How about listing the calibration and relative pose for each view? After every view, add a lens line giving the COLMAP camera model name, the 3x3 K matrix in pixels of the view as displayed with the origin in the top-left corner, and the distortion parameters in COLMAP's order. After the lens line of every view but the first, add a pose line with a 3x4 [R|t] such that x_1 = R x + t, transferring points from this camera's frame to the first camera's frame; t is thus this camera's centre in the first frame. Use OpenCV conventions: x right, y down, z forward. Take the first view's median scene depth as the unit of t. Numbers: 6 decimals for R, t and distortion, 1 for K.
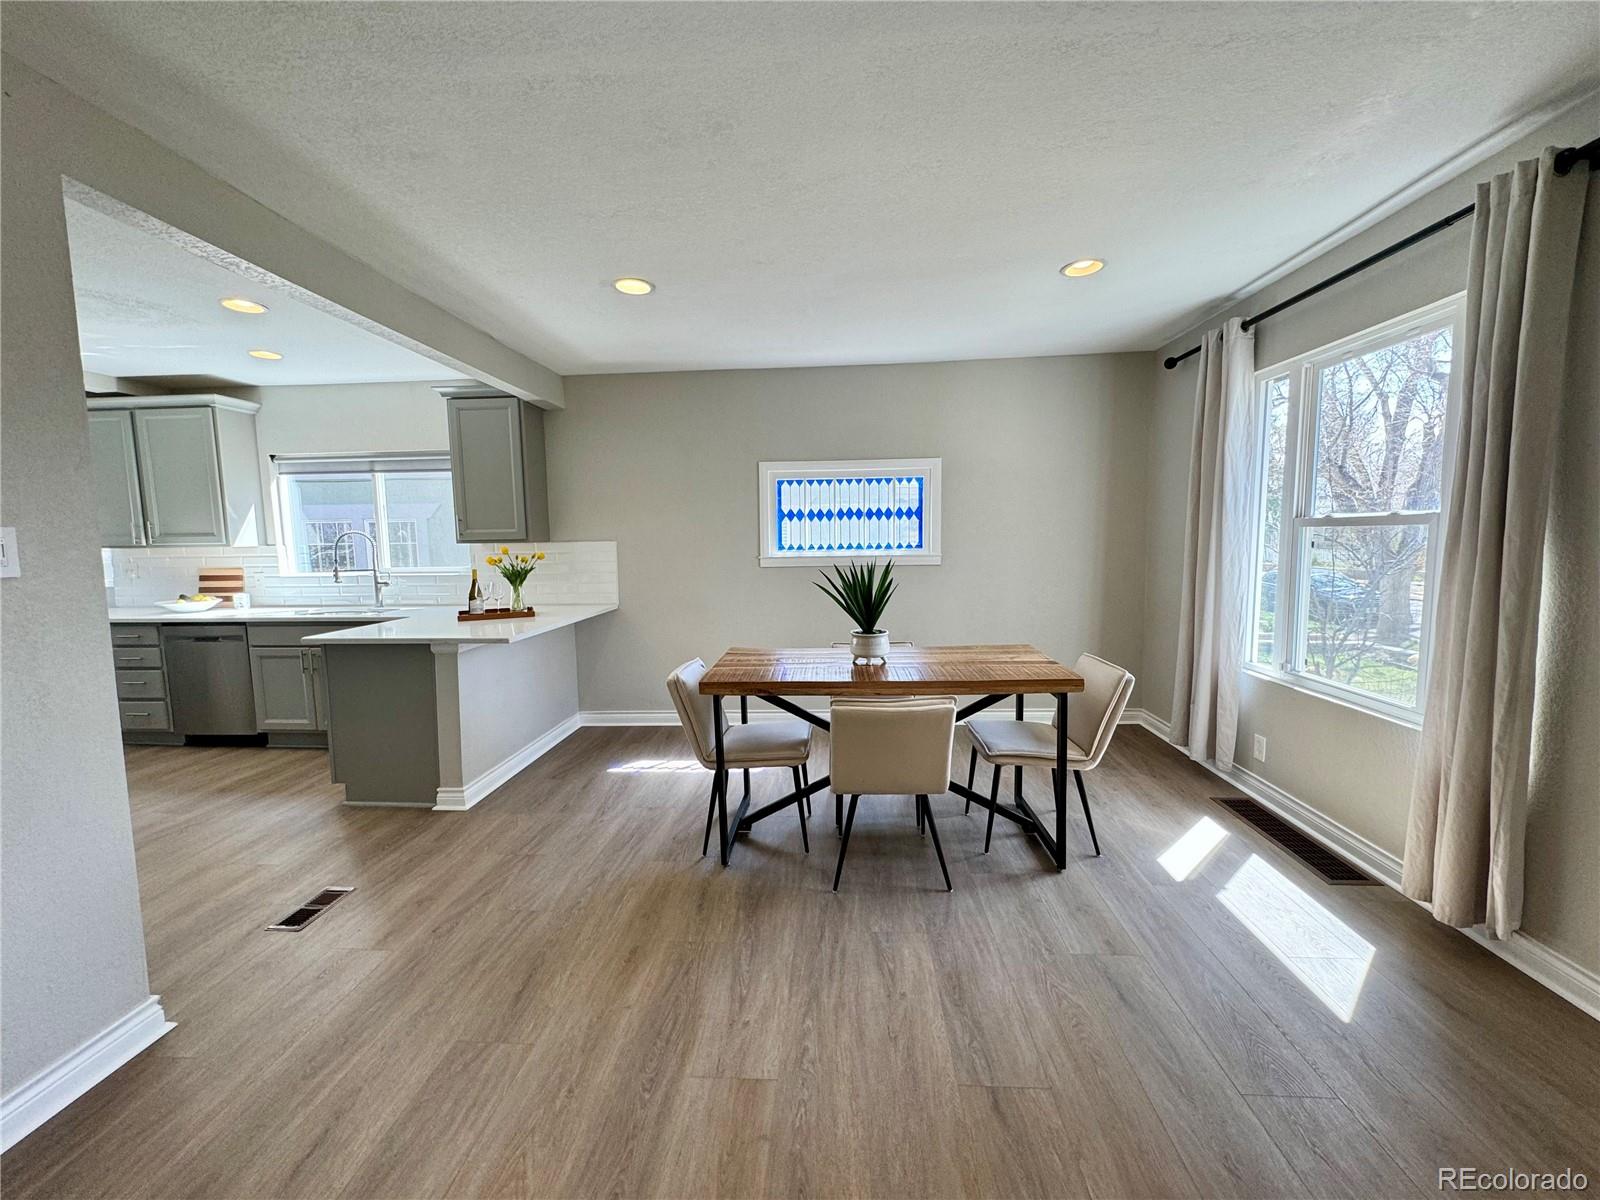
lens RADIAL K [[636.3, 0, 798.2], [0, 636.3, 596.1], [0, 0, 1]] dist [-0.001053, 0.000176]
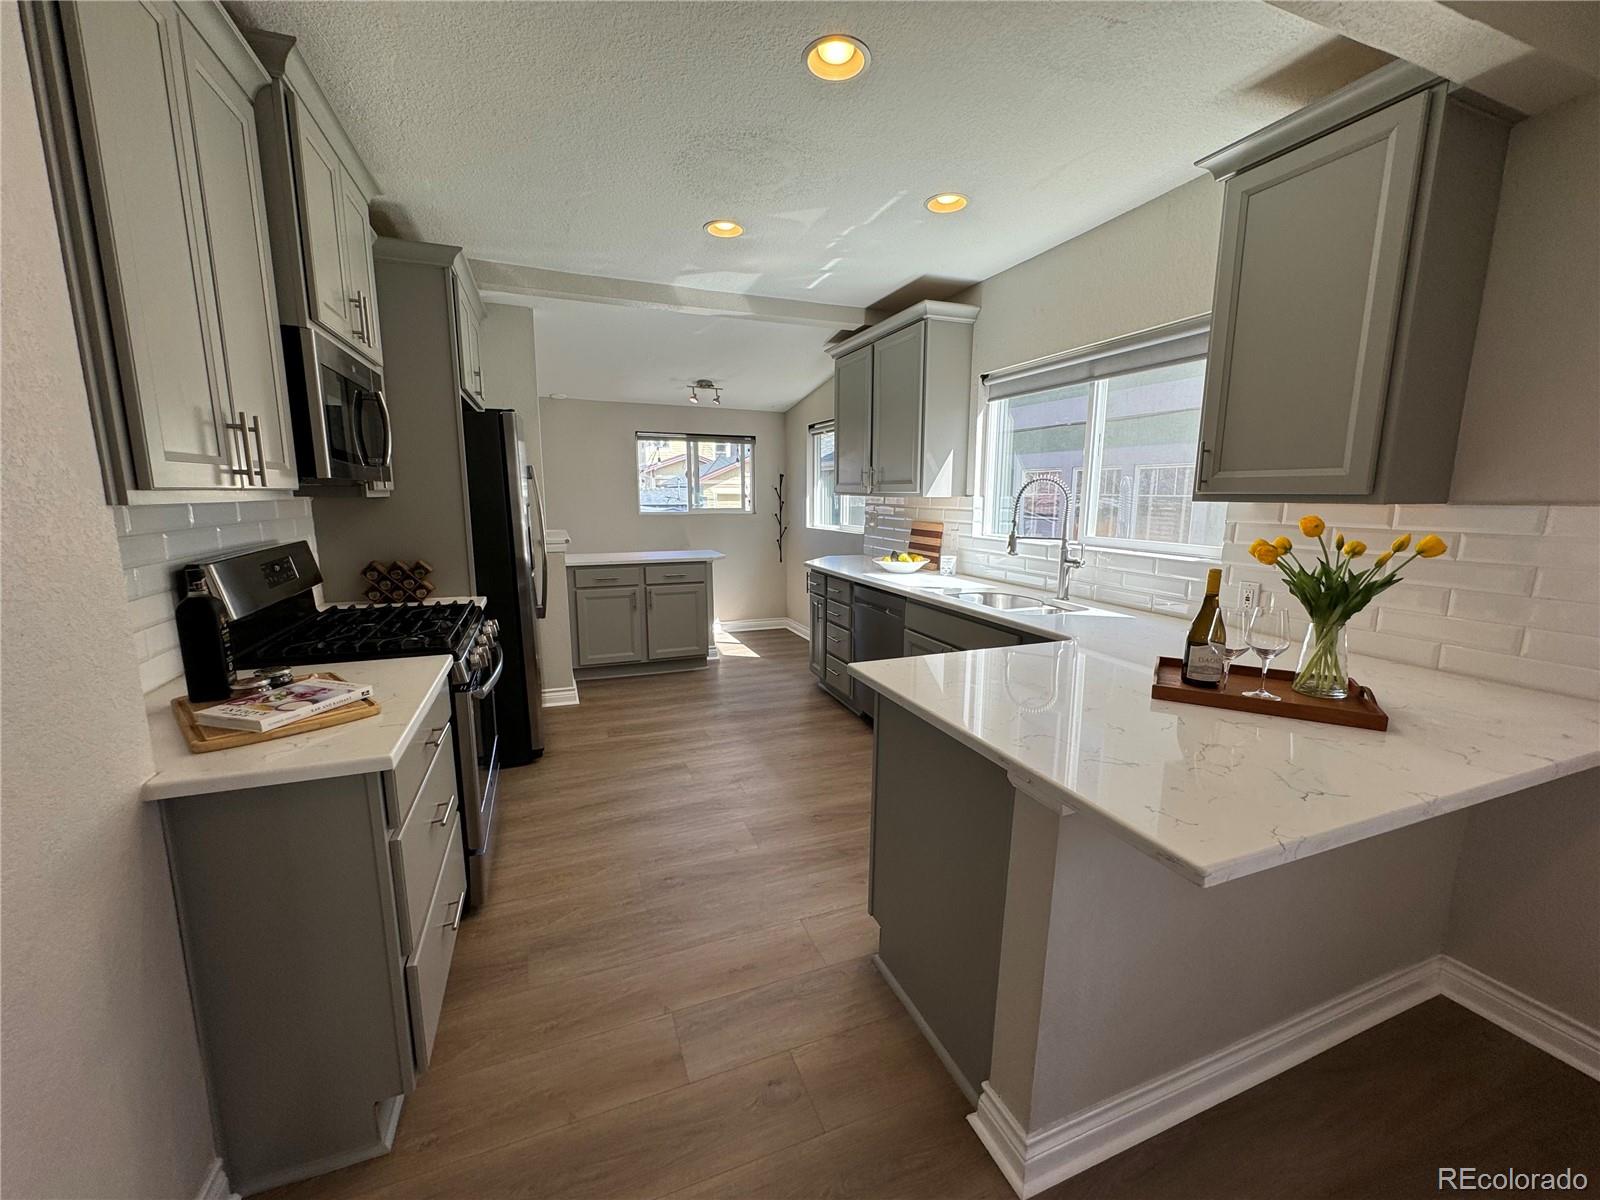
lens RADIAL K [[636.3, 0, 798.2], [0, 636.3, 596.1], [0, 0, 1]] dist [-0.001053, 0.000176]
pose [[0.429592, 0.162049, -0.888364, -0.292672], [-0.090903, 0.986530, 0.135997, -0.063027], [0.898436, 0.022331, 0.438536, 0.659193]]
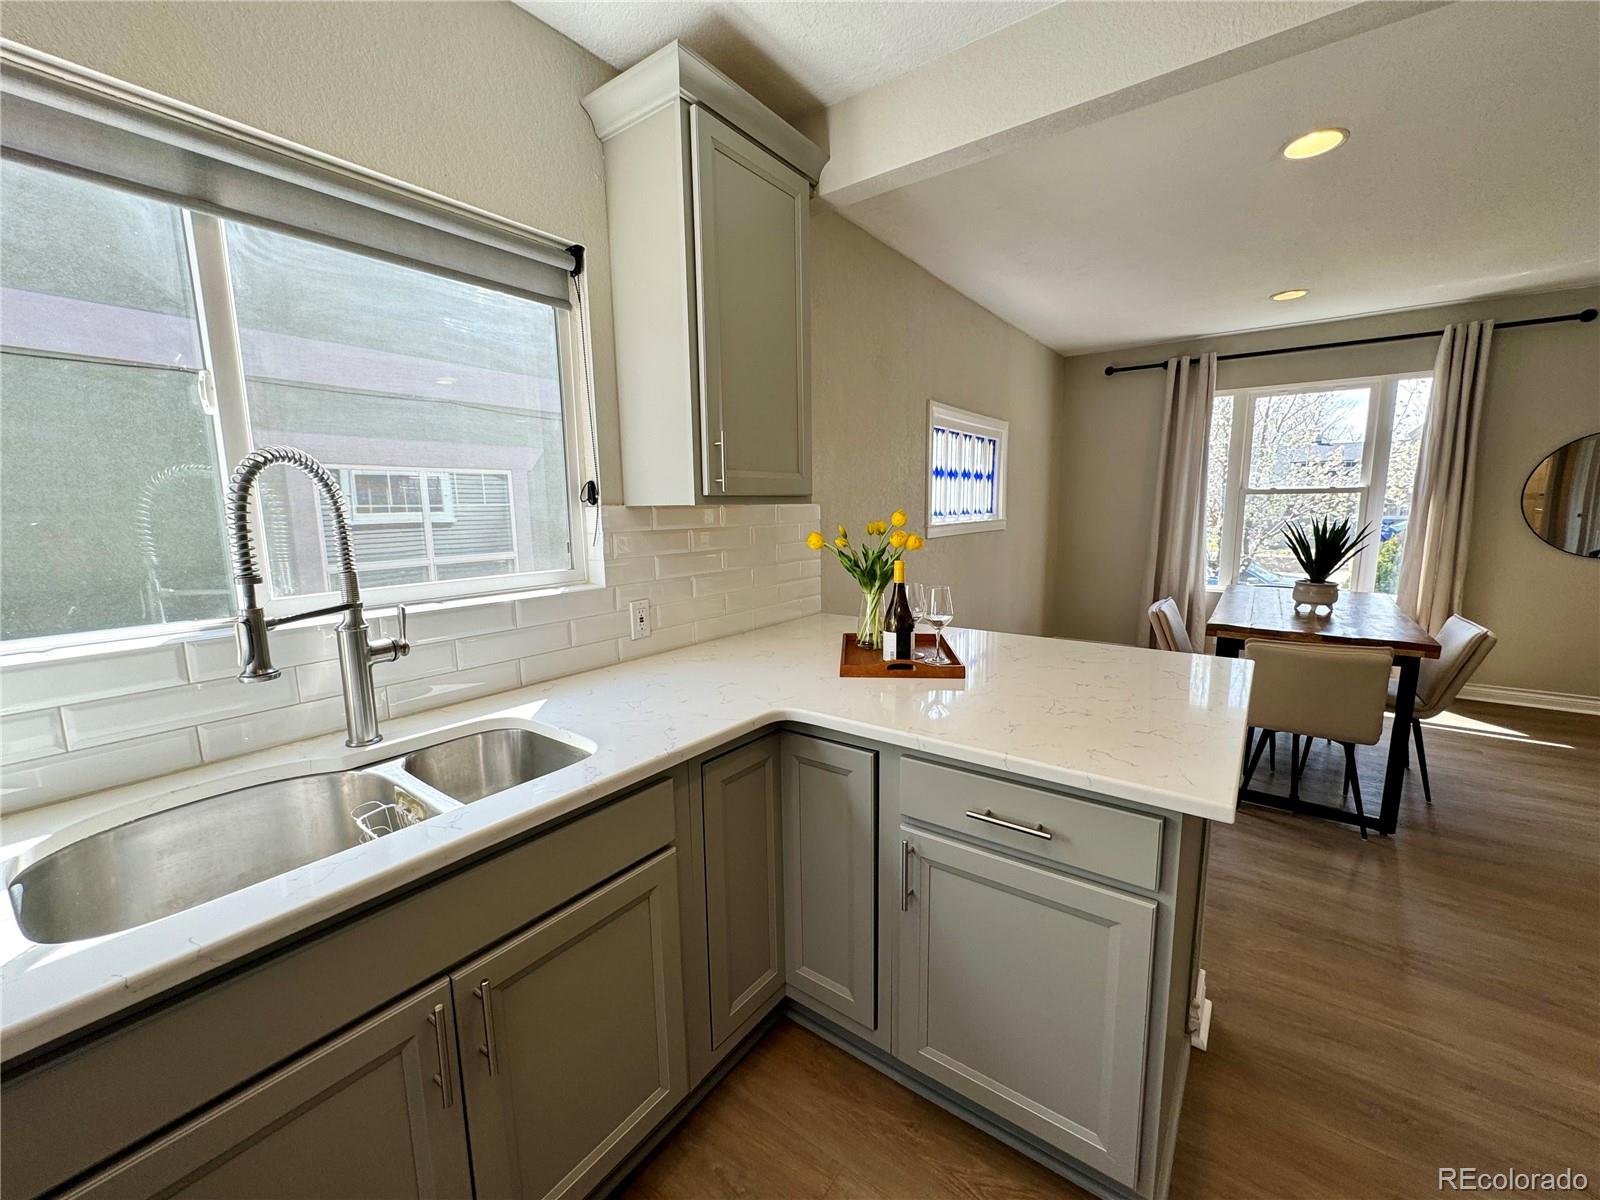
lens RADIAL K [[638.3, 0, 800.0], [0, 638.3, 600.0], [0, 0, 1]] dist [-0.000795, 0.000083]
pose [[0.535979, -0.117273, 0.836047, -1.049477], [0.082398, 0.992843, 0.086443, -0.067525], [-0.840201, 0.022557, 0.541806, 0.934865]]
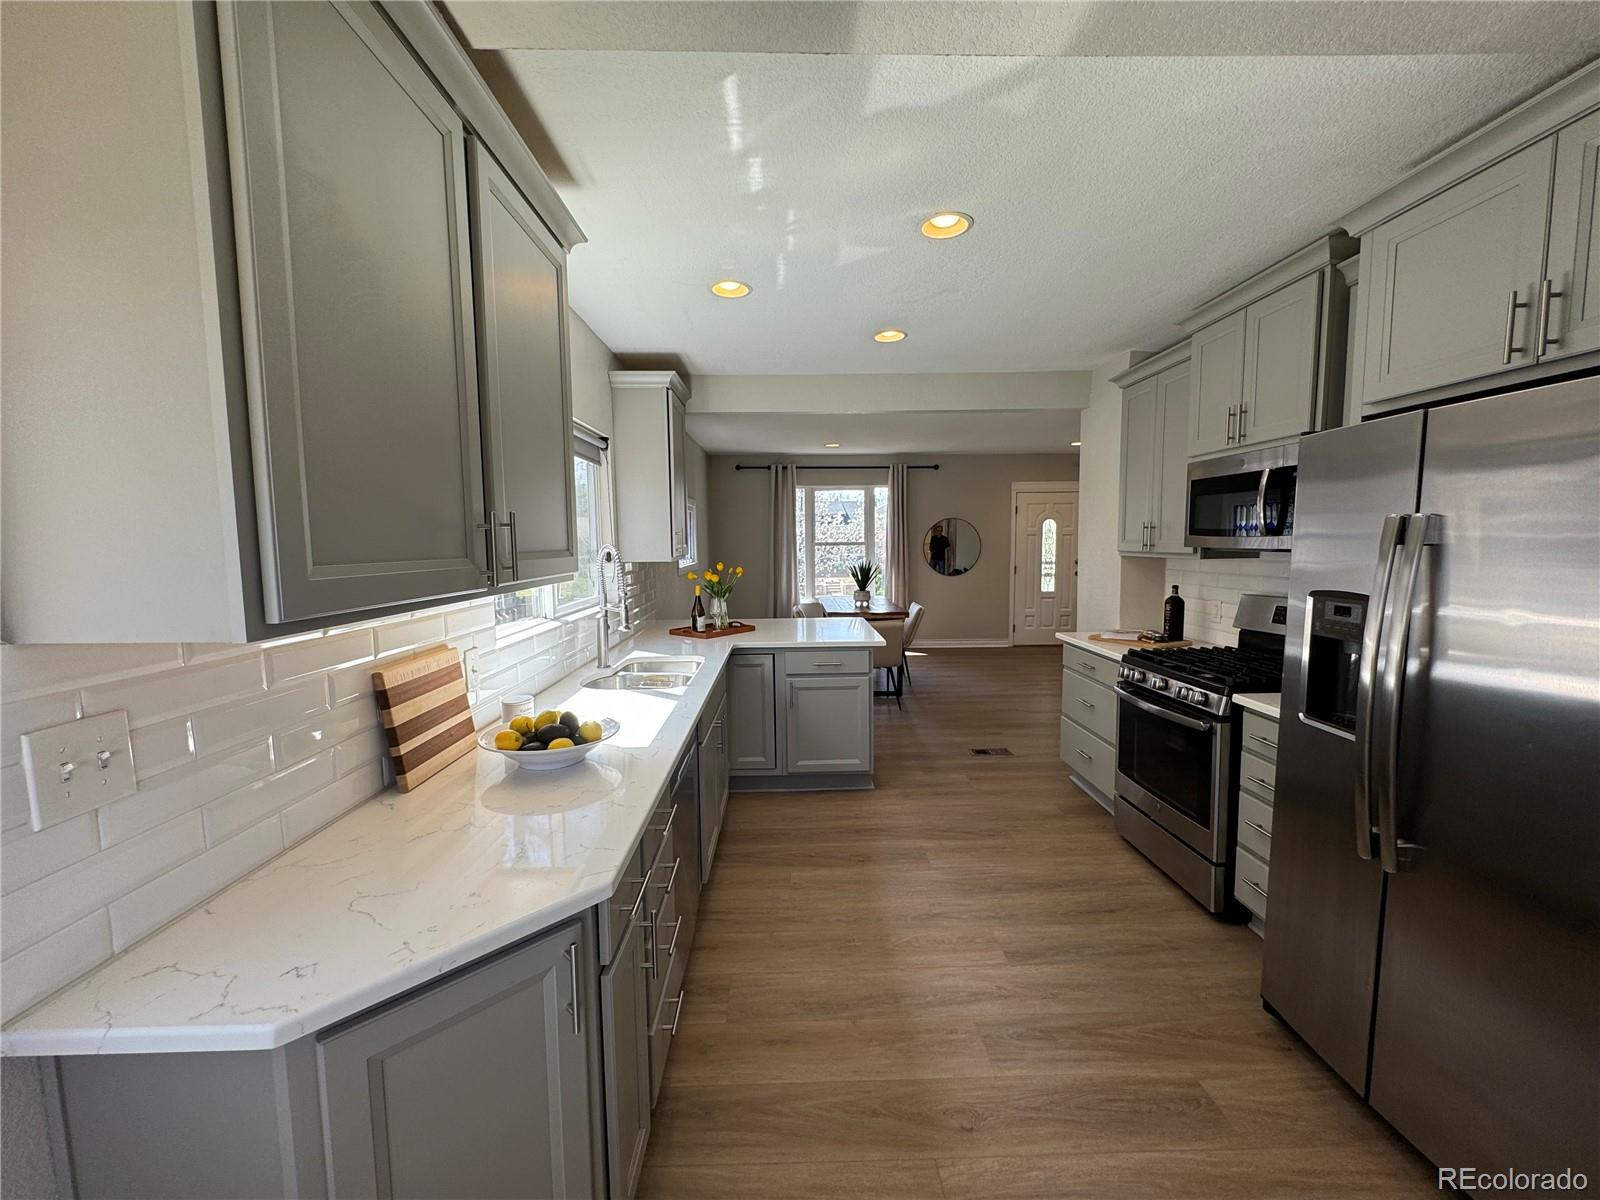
lens RADIAL K [[636.3, 0, 798.2], [0, 636.3, 596.1], [0, 0, 1]] dist [-0.001053, 0.000176]
pose [[-0.088039, -0.073469, 0.993404, -1.735184], [0.101294, 0.991446, 0.082301, -0.111222], [-0.990953, 0.107872, -0.079843, 1.142968]]
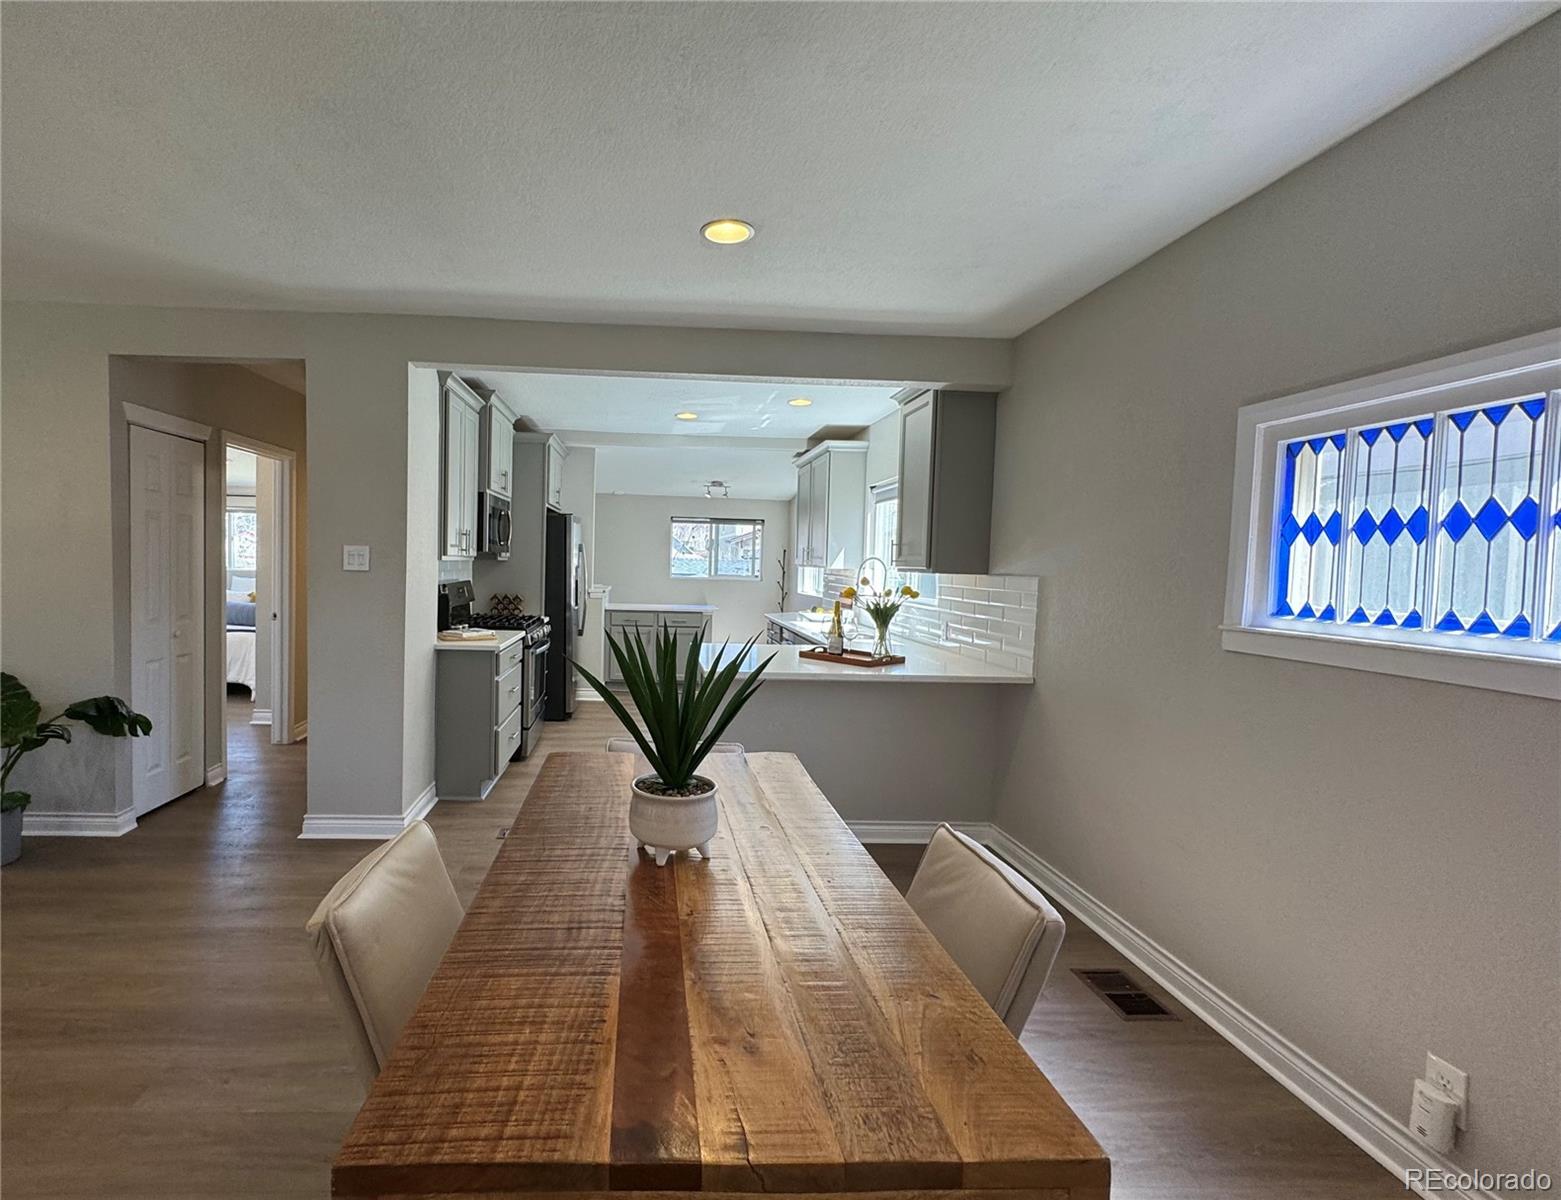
lens RADIAL K [[734.6, 0, 681.2], [0, 734.6, 589.1], [0, 0, 1]] dist [0.013796, 0.000391]
pose [[0.115306, 0.056667, -0.991712, 0.517134], [-0.116938, 0.992204, 0.043099, -0.085552], [0.986423, 0.110999, 0.121034, 0.746459]]
